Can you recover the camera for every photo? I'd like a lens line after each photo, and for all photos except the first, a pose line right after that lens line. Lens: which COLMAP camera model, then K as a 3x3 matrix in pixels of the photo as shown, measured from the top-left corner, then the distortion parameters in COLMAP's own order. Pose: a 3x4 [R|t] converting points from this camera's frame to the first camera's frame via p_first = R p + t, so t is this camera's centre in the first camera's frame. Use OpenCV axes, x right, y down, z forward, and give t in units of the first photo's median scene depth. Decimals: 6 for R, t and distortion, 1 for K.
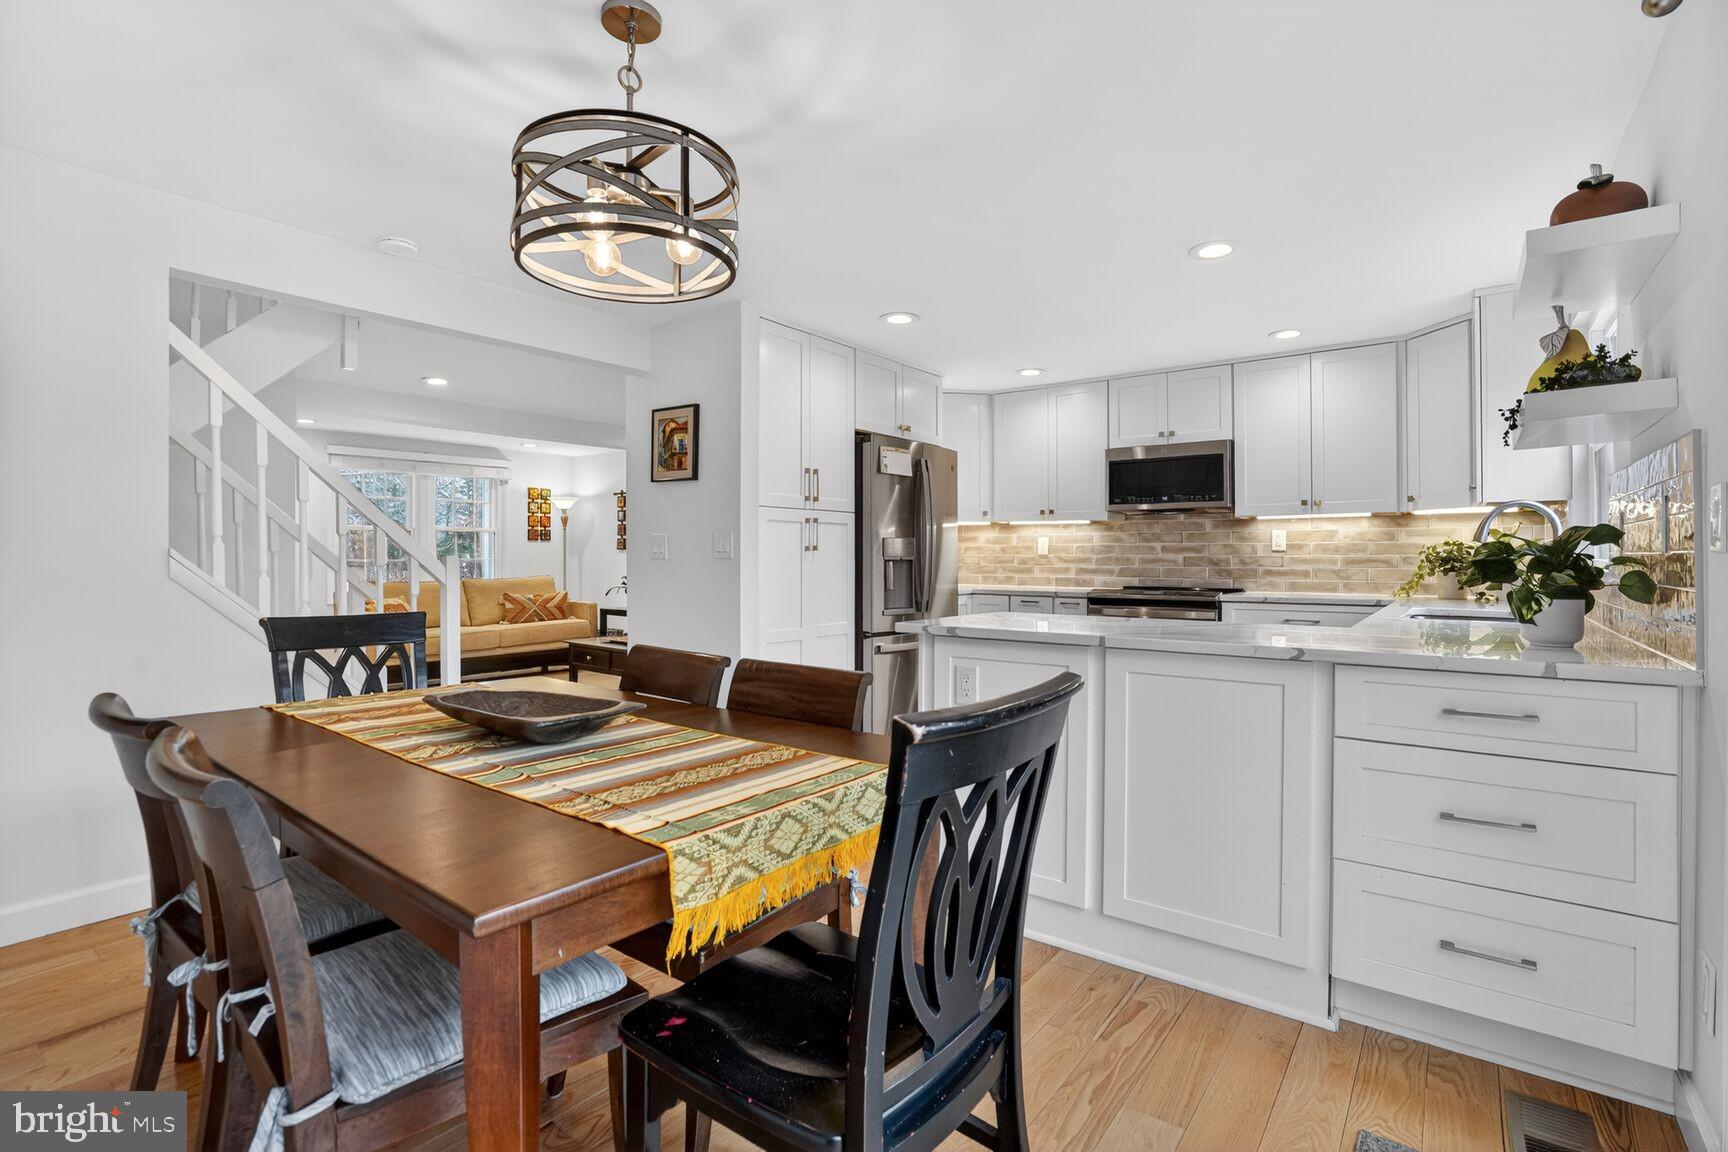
lens RADIAL K [[808.2, 0, 878.0], [0, 808.2, 550.8], [0, 0, 1]] dist [-0.043789, 0.010861]
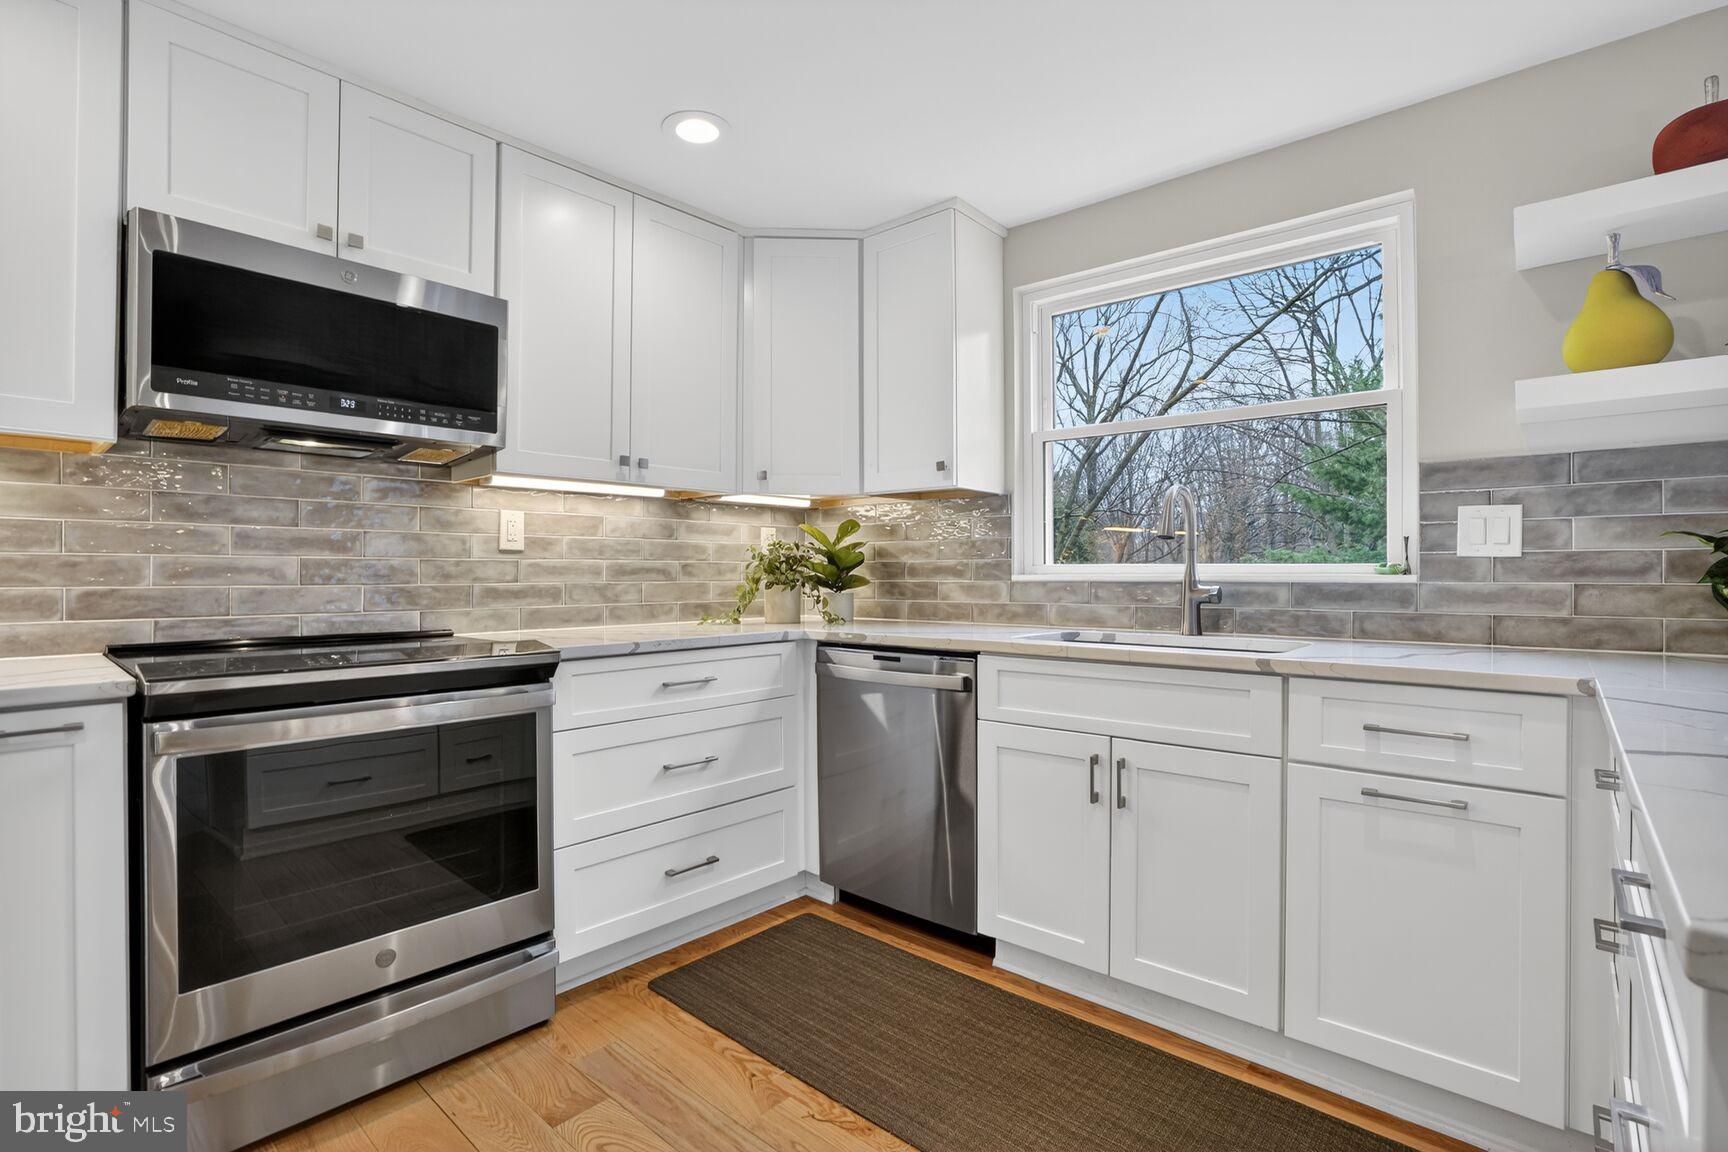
lens RADIAL K [[808.2, 0, 856.0], [0, 808.2, 569.3], [0, 0, 1]] dist [-0.043789, 0.010861]
pose [[0.087447, 0.003586, 0.996163, 0.009801], [-0.005704, 0.999979, -0.003099, 0.012481], [-0.996153, -0.005411, 0.087466, 0.744050]]
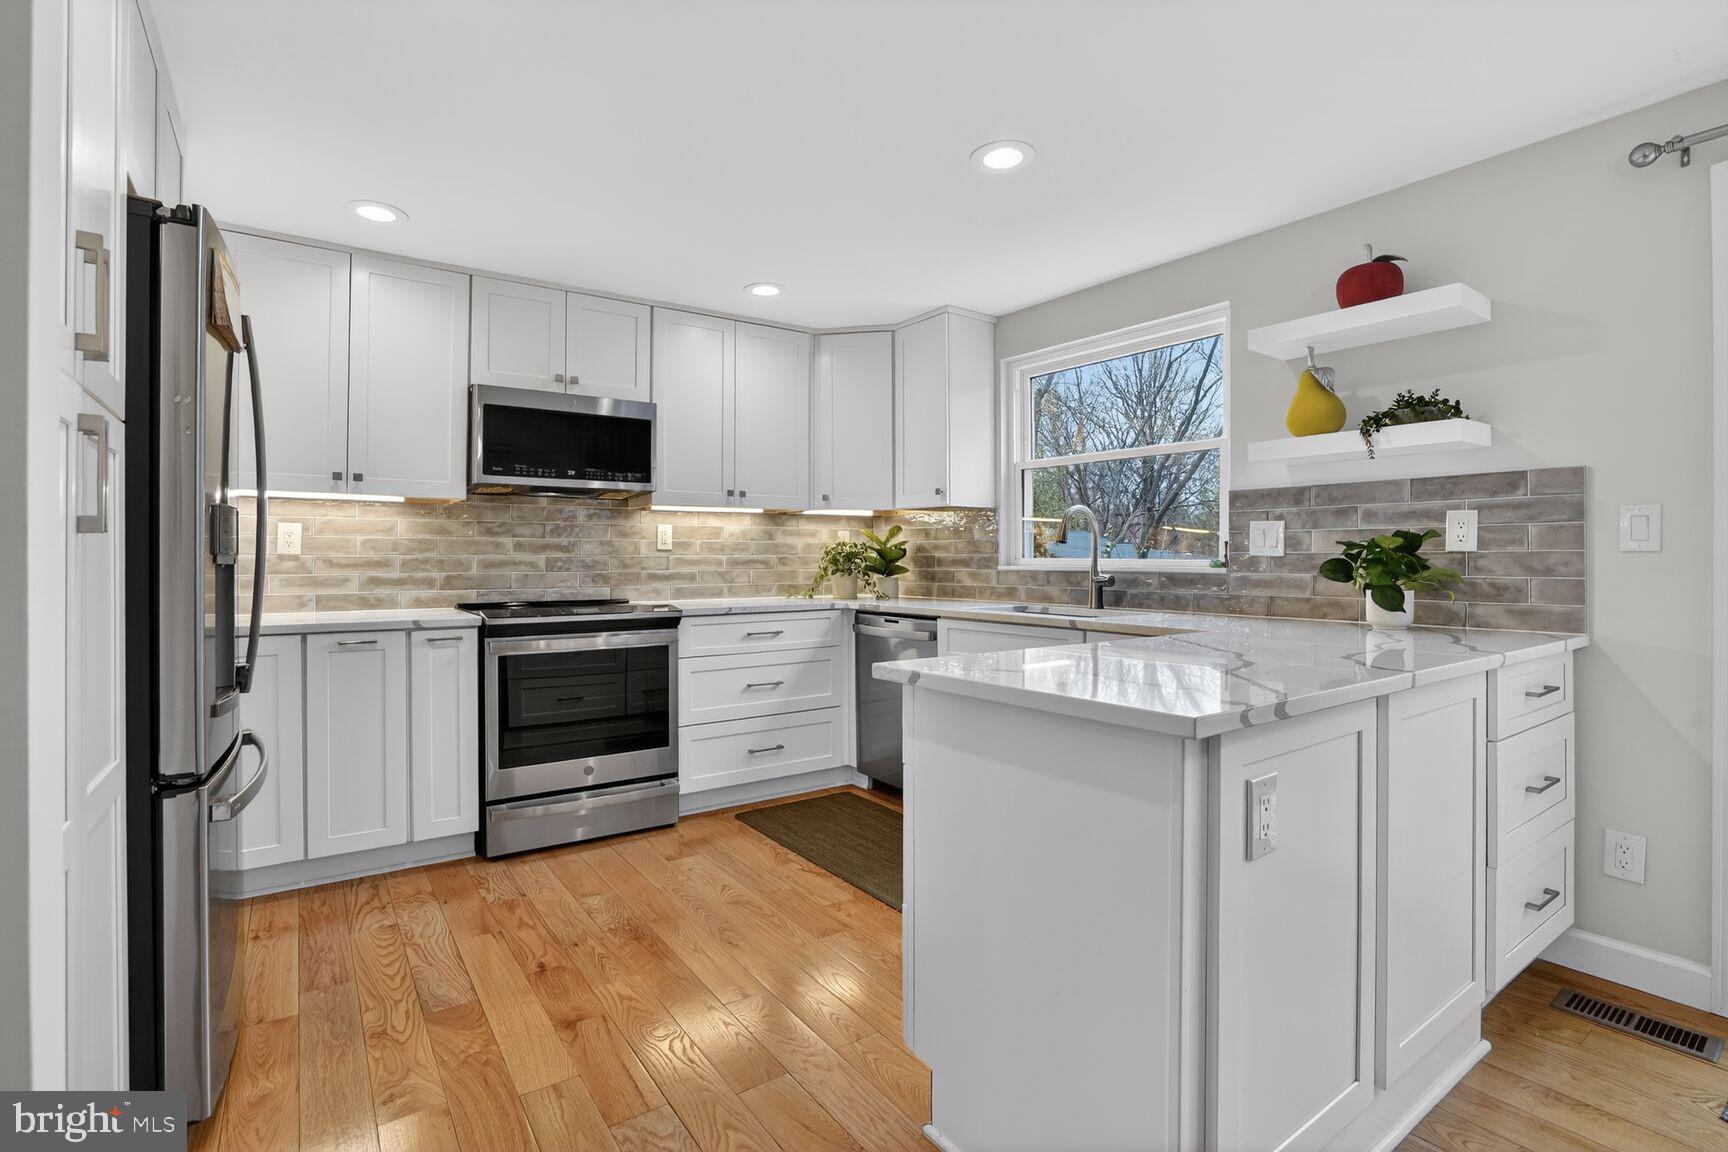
lens RADIAL K [[820.0, 0, 851.2], [0, 820.0, 544.2], [0, 0, 1]] dist [-0.023026, 0.000783]
pose [[0.313510, 0.012984, 0.949496, -0.231414], [-0.004878, 0.999915, -0.012063, 0.003262], [-0.949572, -0.000850, 0.313547, 0.566054]]
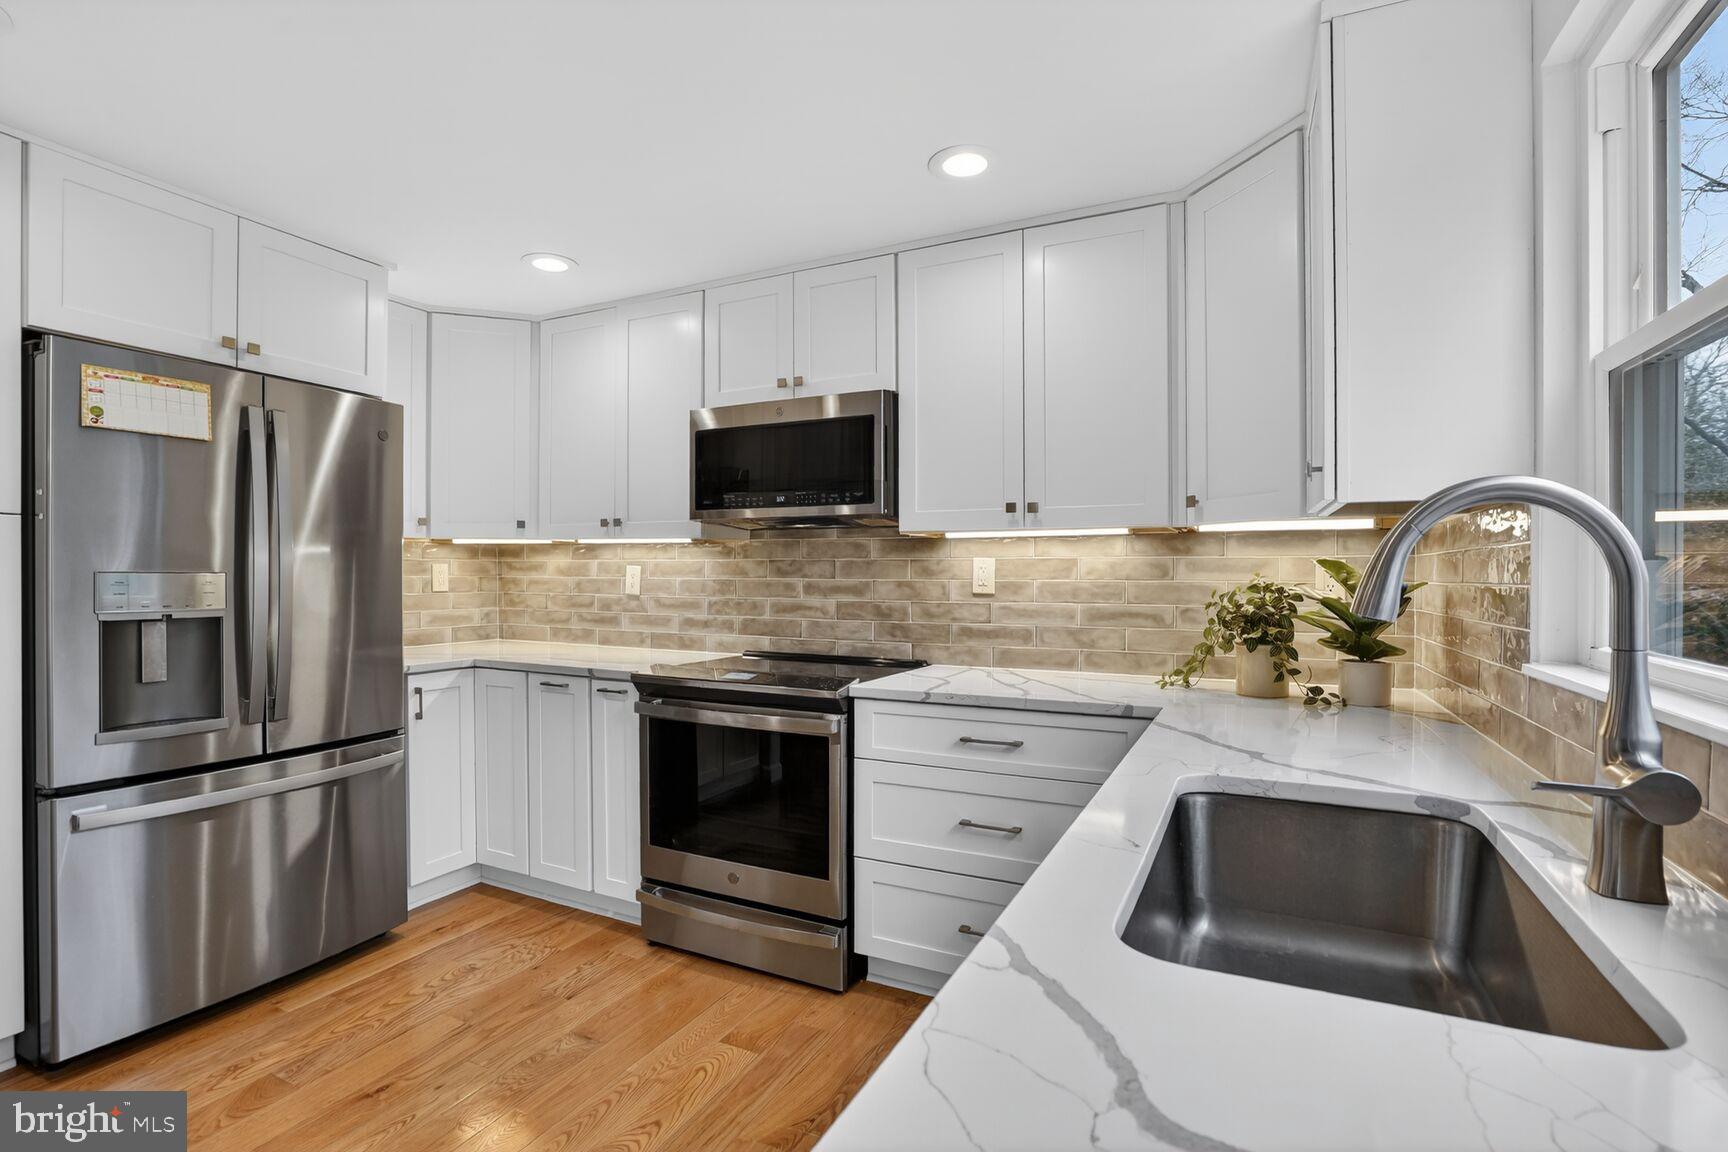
lens RADIAL K [[808.2, 0, 879.8], [0, 808.2, 582.8], [0, 0, 1]] dist [-0.043789, 0.010861]
pose [[0.981493, 0.000497, 0.191499, 0.323378], [-0.003942, 0.999837, 0.017608, -0.018102], [-0.191459, -0.018037, 0.981335, 0.457295]]
